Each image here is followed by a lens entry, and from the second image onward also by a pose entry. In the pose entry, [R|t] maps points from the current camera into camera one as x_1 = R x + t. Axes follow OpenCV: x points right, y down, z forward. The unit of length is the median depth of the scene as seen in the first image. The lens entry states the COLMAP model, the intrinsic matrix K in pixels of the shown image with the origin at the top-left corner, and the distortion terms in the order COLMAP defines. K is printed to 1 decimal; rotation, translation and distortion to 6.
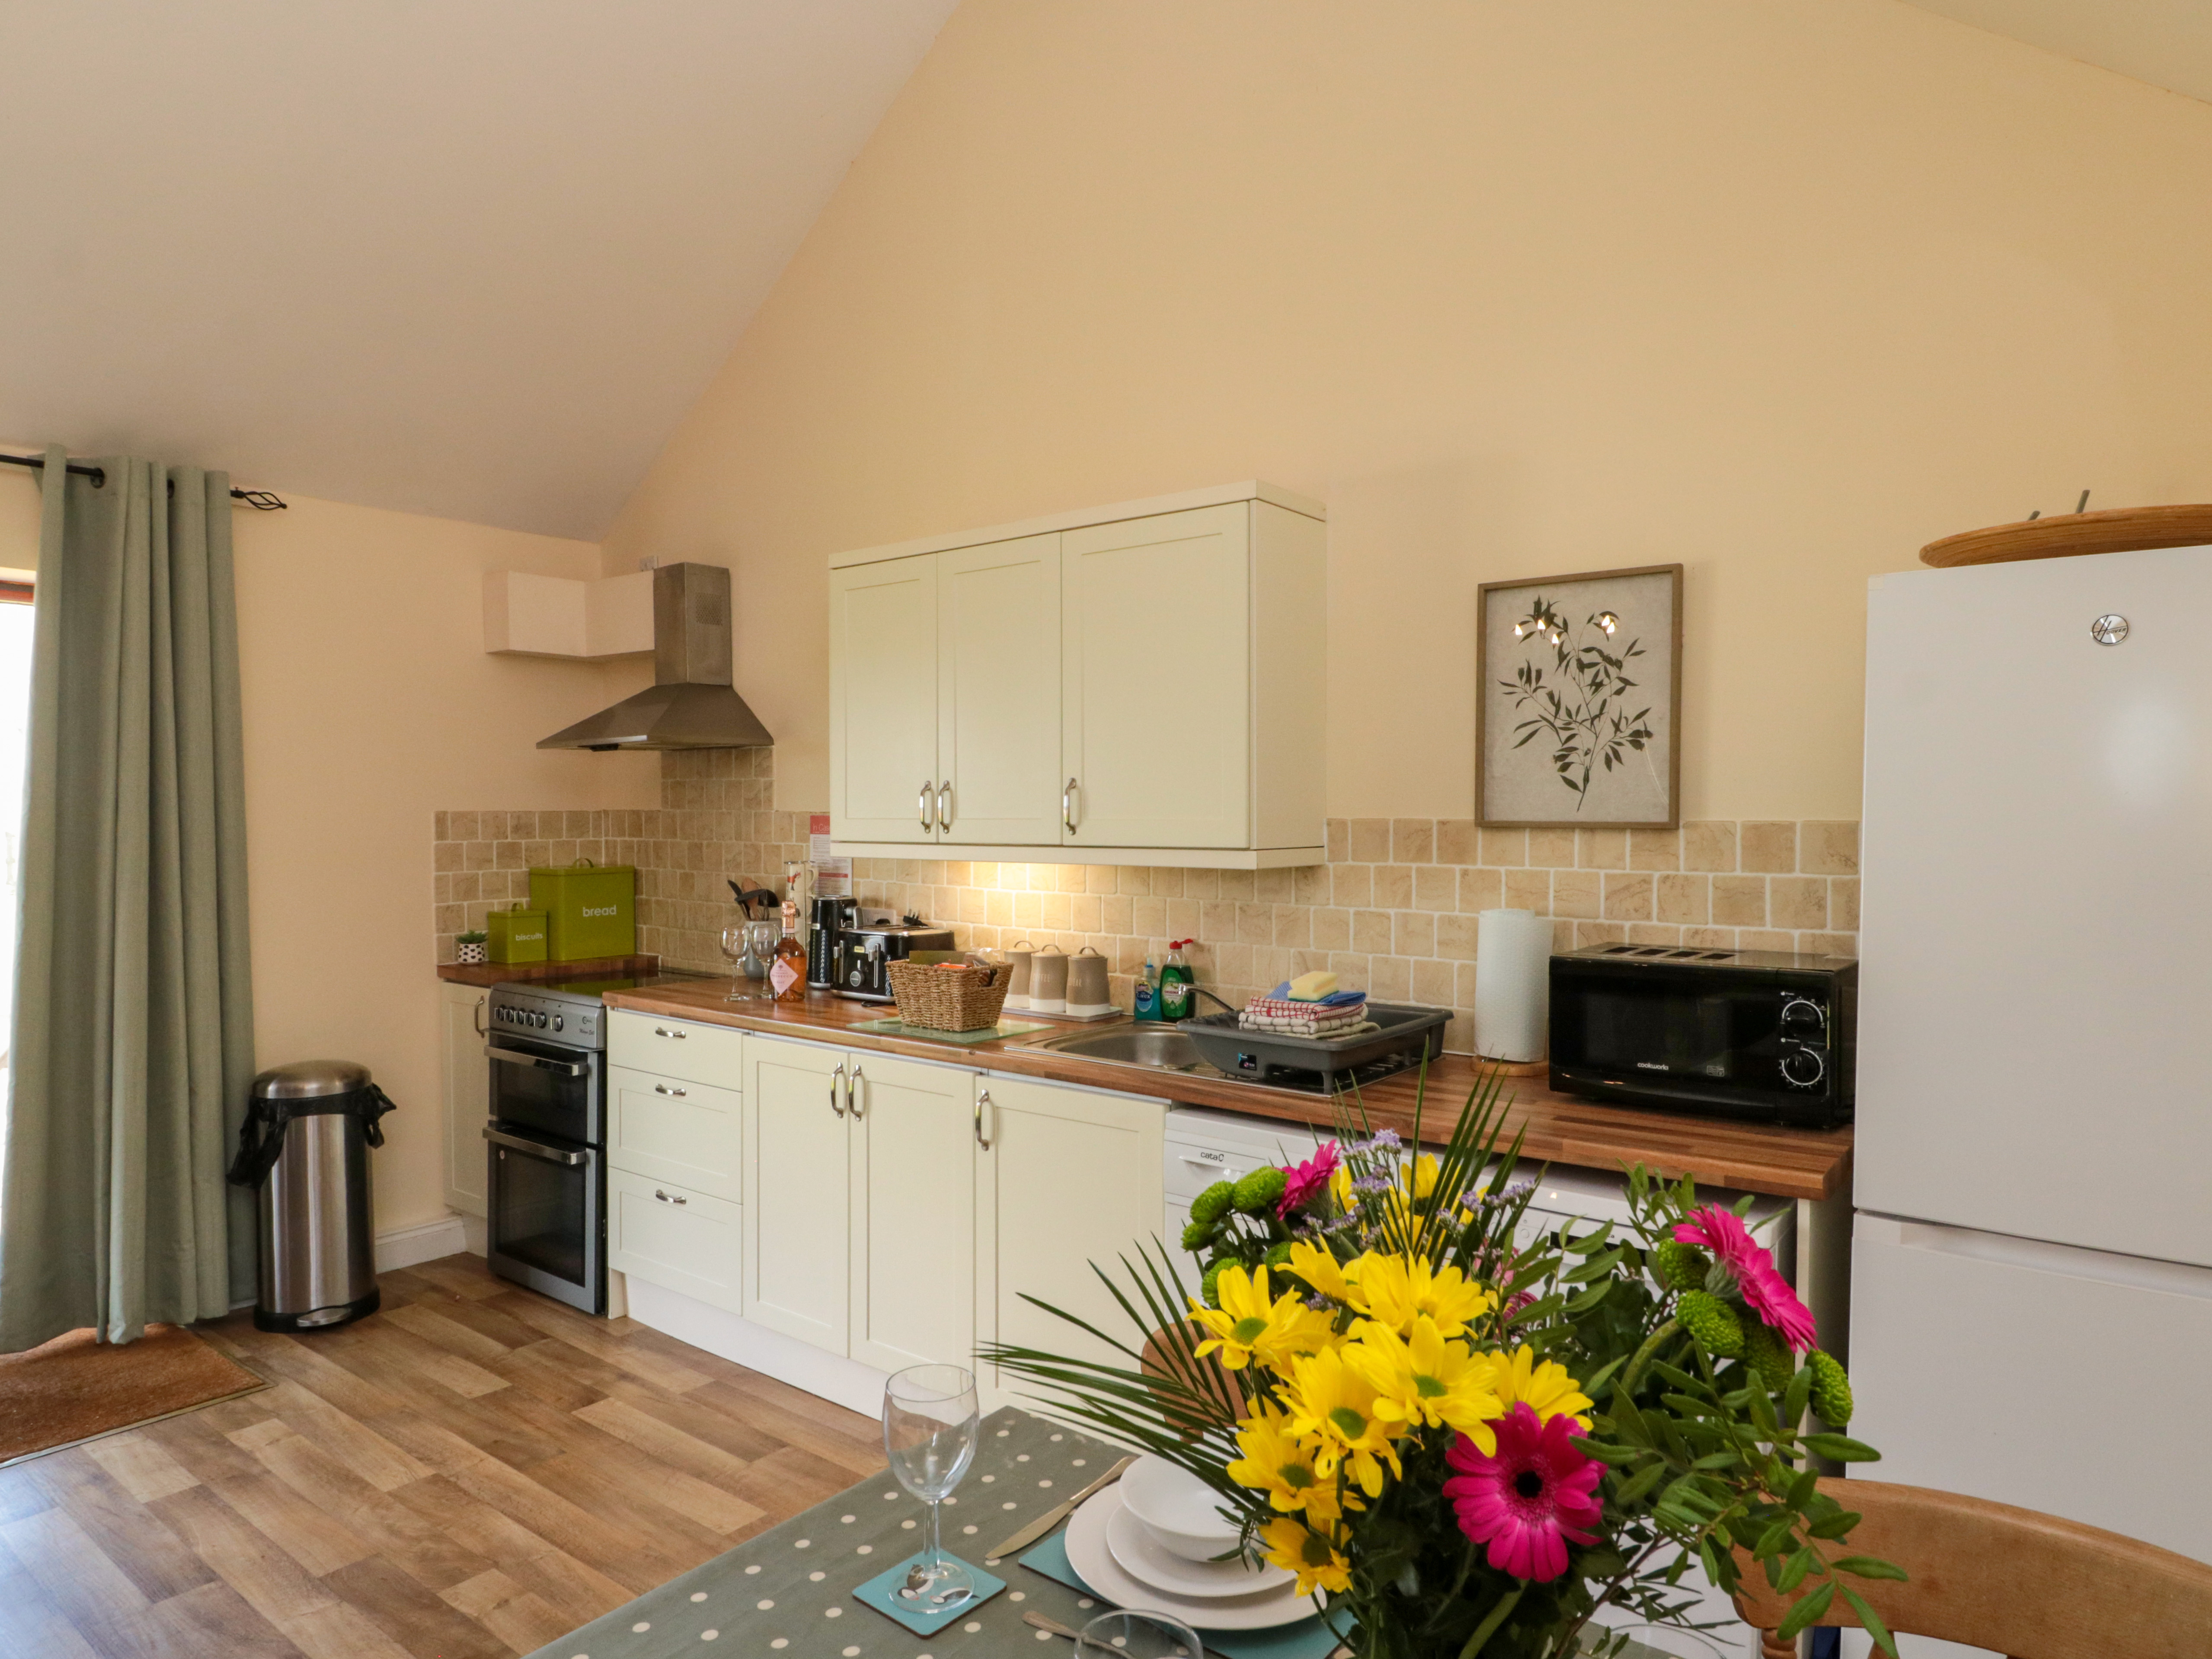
lens RADIAL K [[1323.7, 0, 1106.0], [0, 1323.7, 829.5], [0, 0, 1]] dist [0.023320, -0.043330]
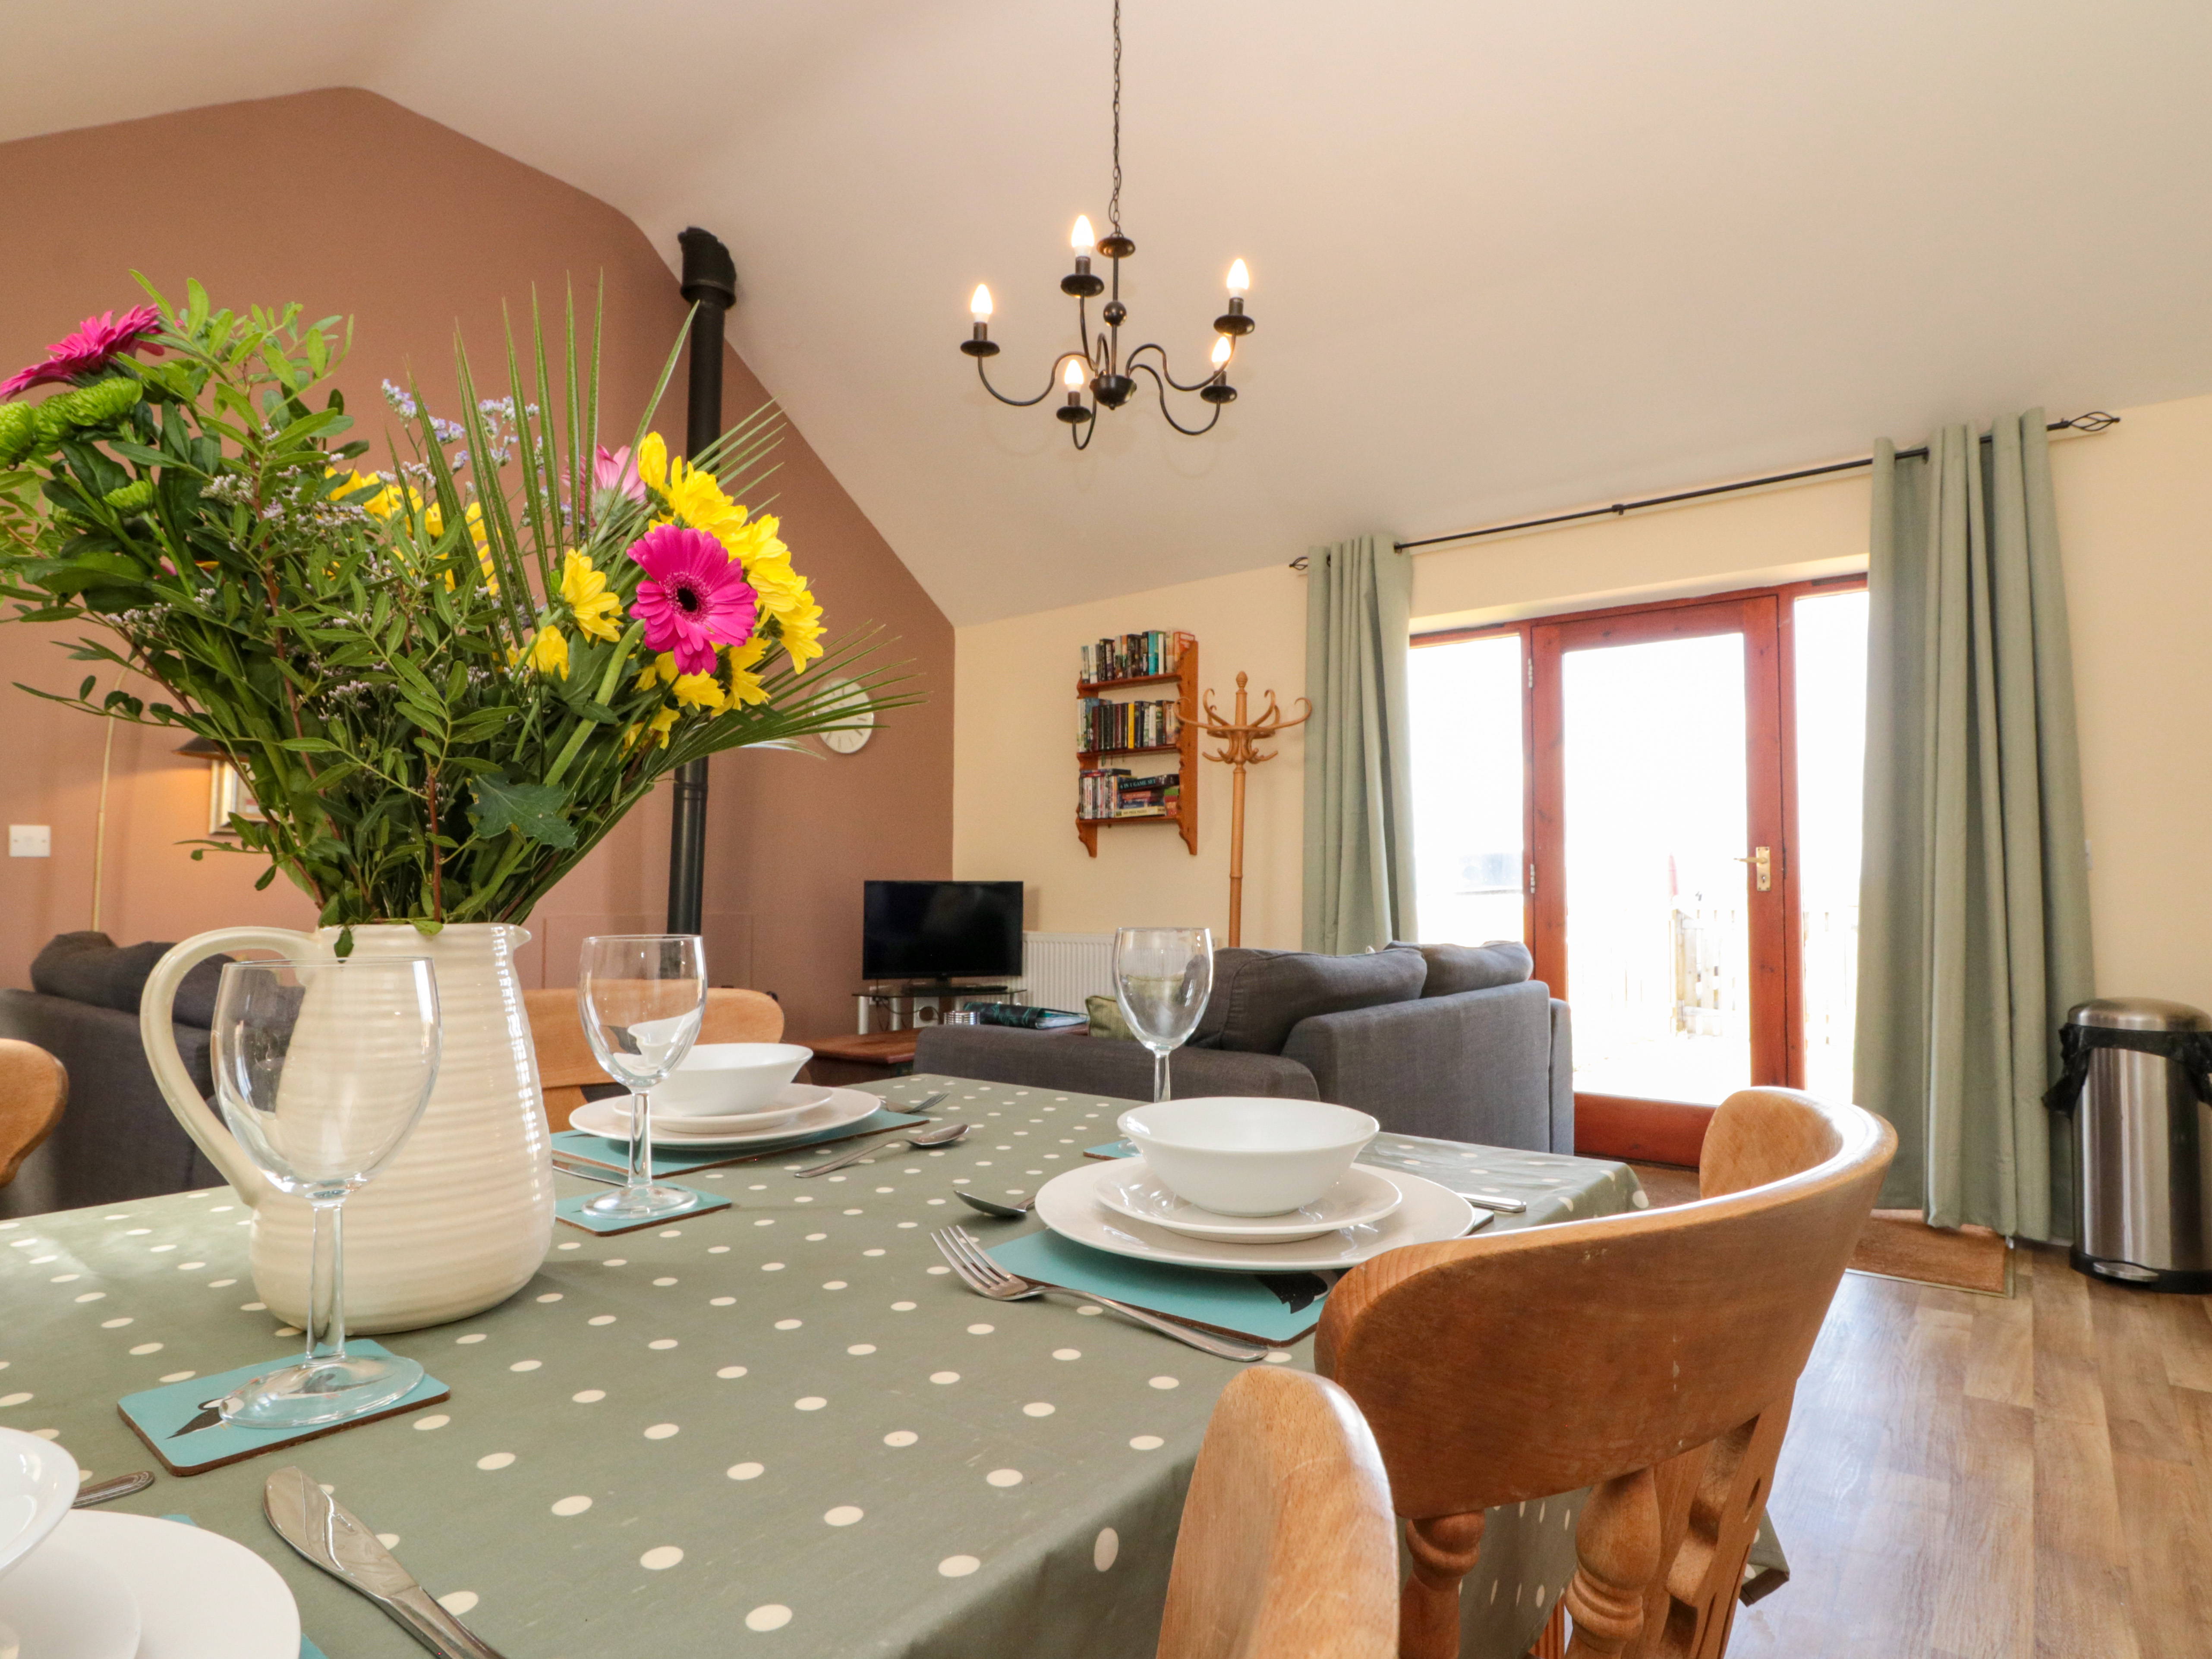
lens RADIAL K [[1167.8, 0, 1104.4], [0, 1167.8, 834.2], [0, 0, 1]] dist [0.002143, -0.012498]
pose [[-0.004389, -0.053543, -0.998556, 0.306920], [-0.018980, 0.998390, -0.053450, 0.169965], [0.999810, 0.018718, -0.005398, 0.407672]]
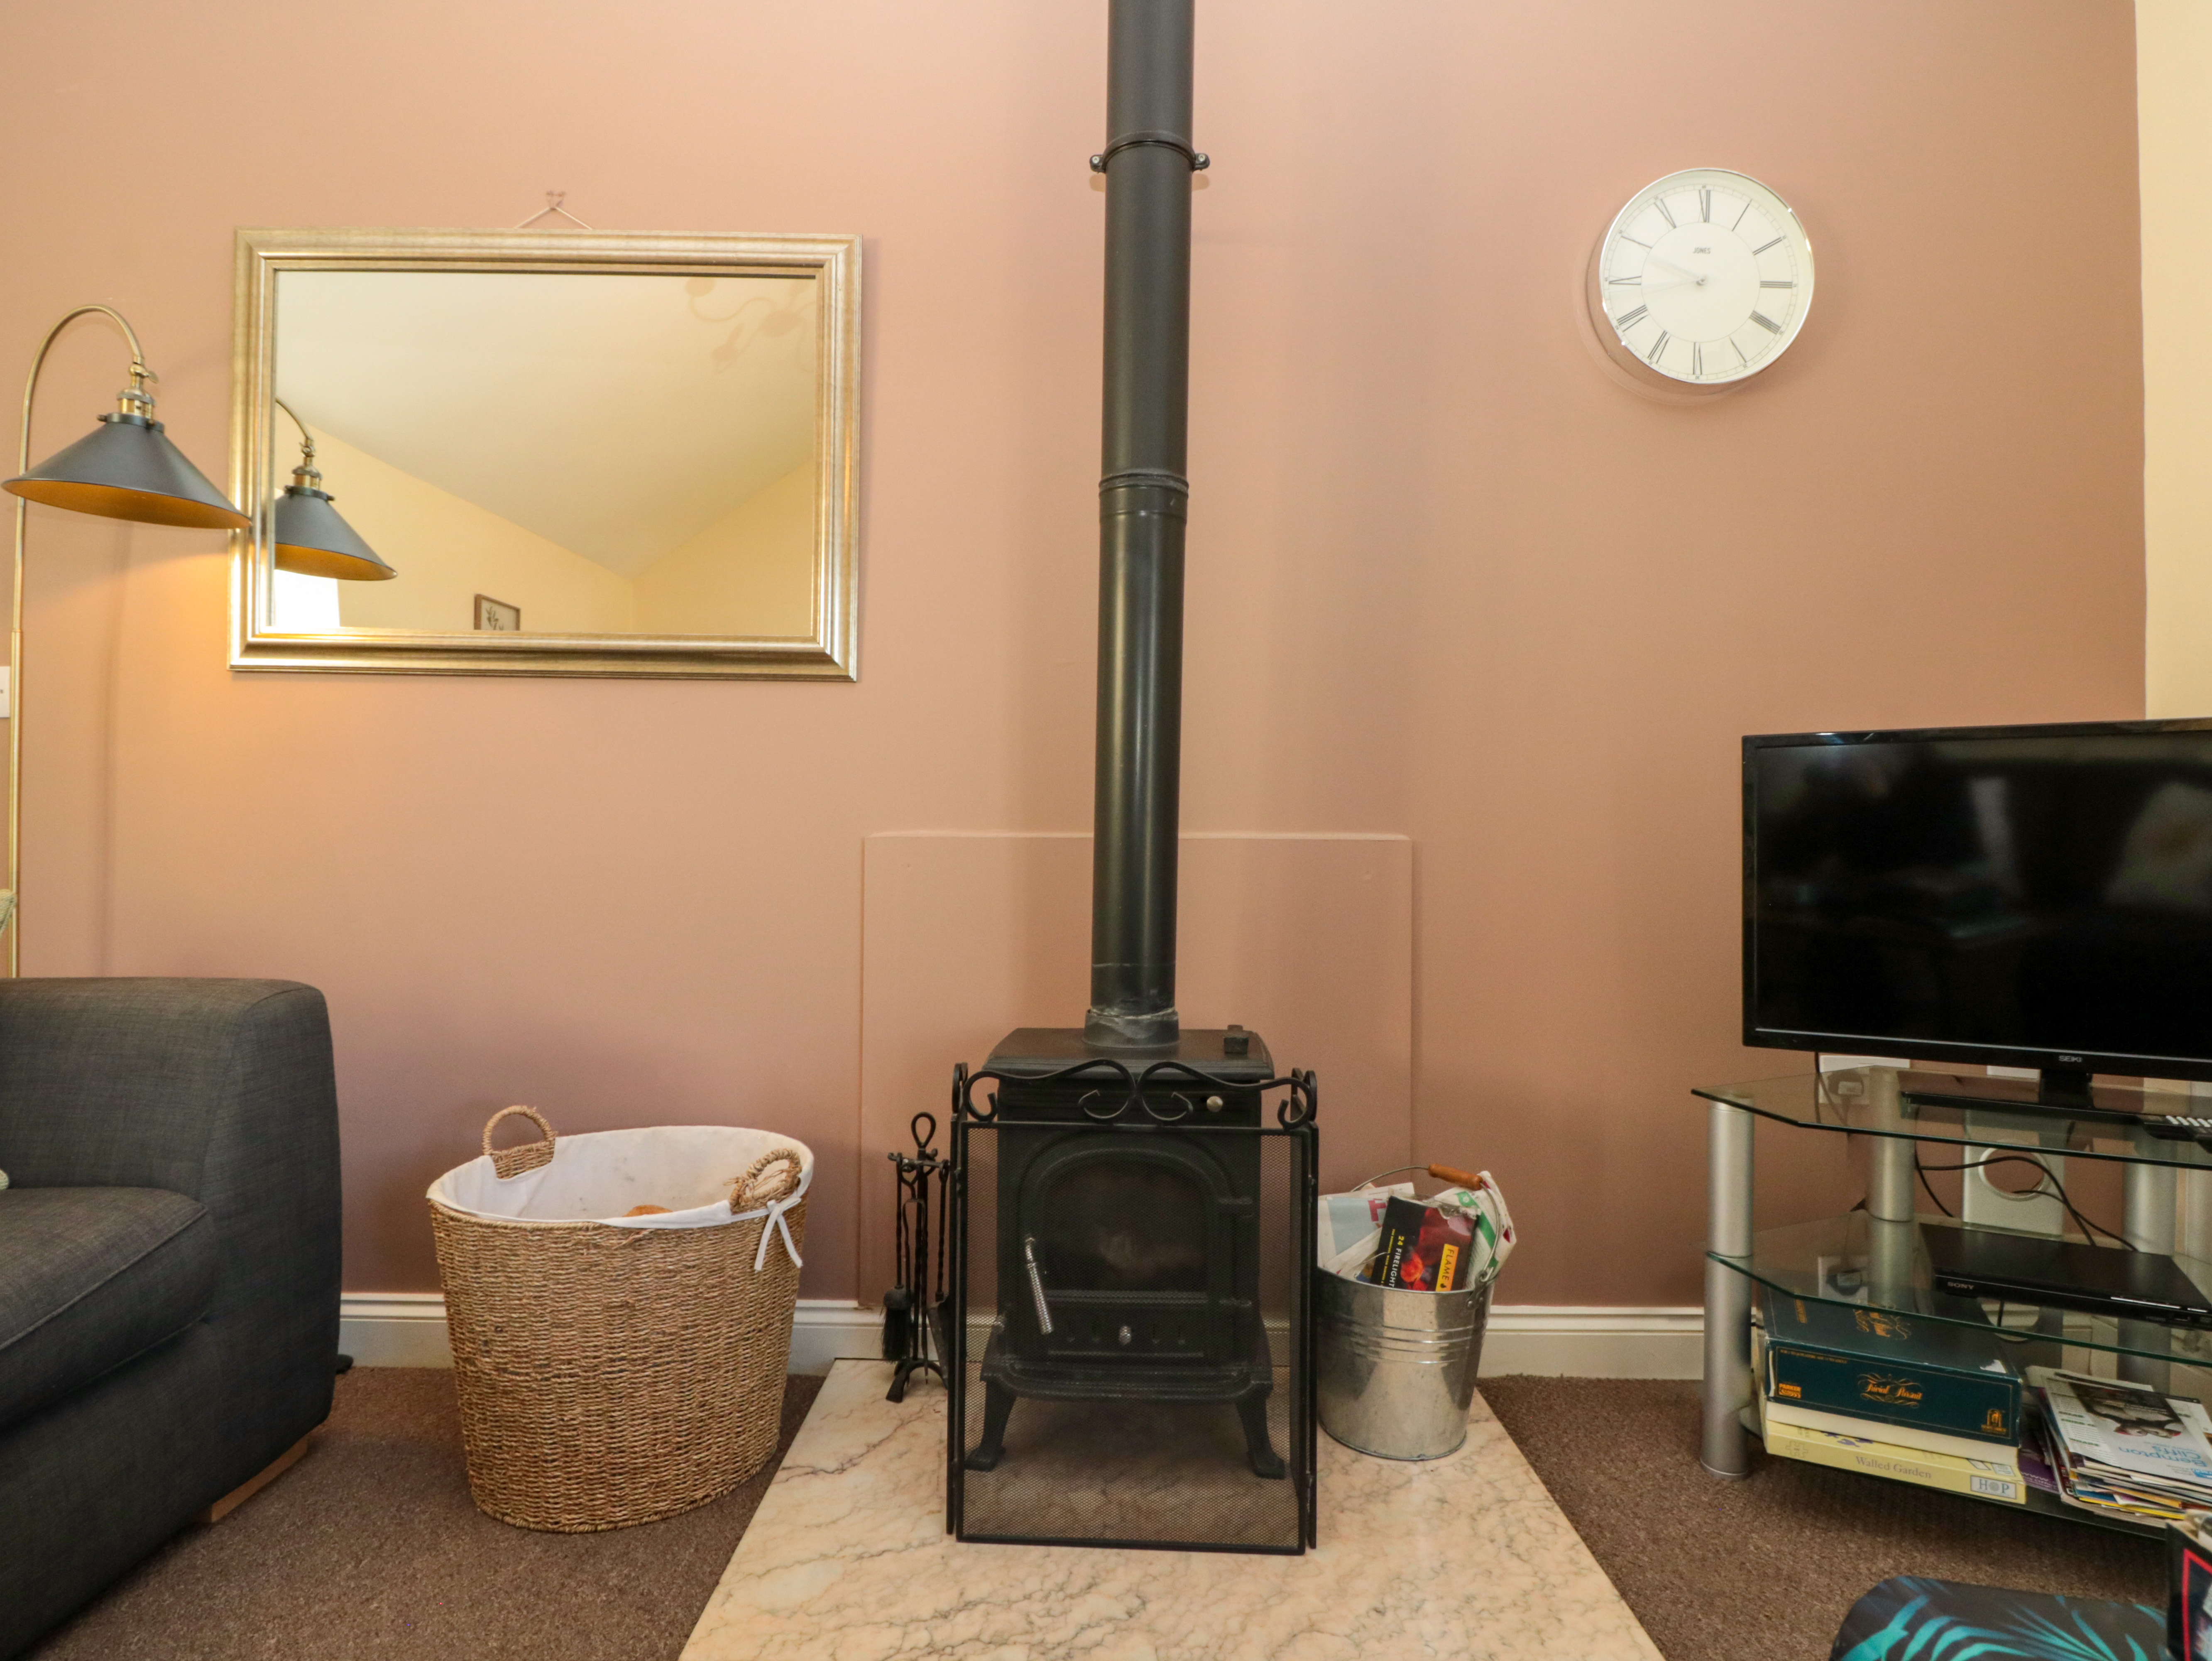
lens RADIAL K [[1168.0, 0, 1104.4], [0, 1168.0, 835.2], [0, 0, 1]] dist [0.002143, -0.012498]
pose [[-0.794431, -0.012333, -0.607230, -1.022200], [-0.019690, 0.999791, 0.005454, 0.206656], [0.607036, 0.016289, -0.794508, 0.284969]]
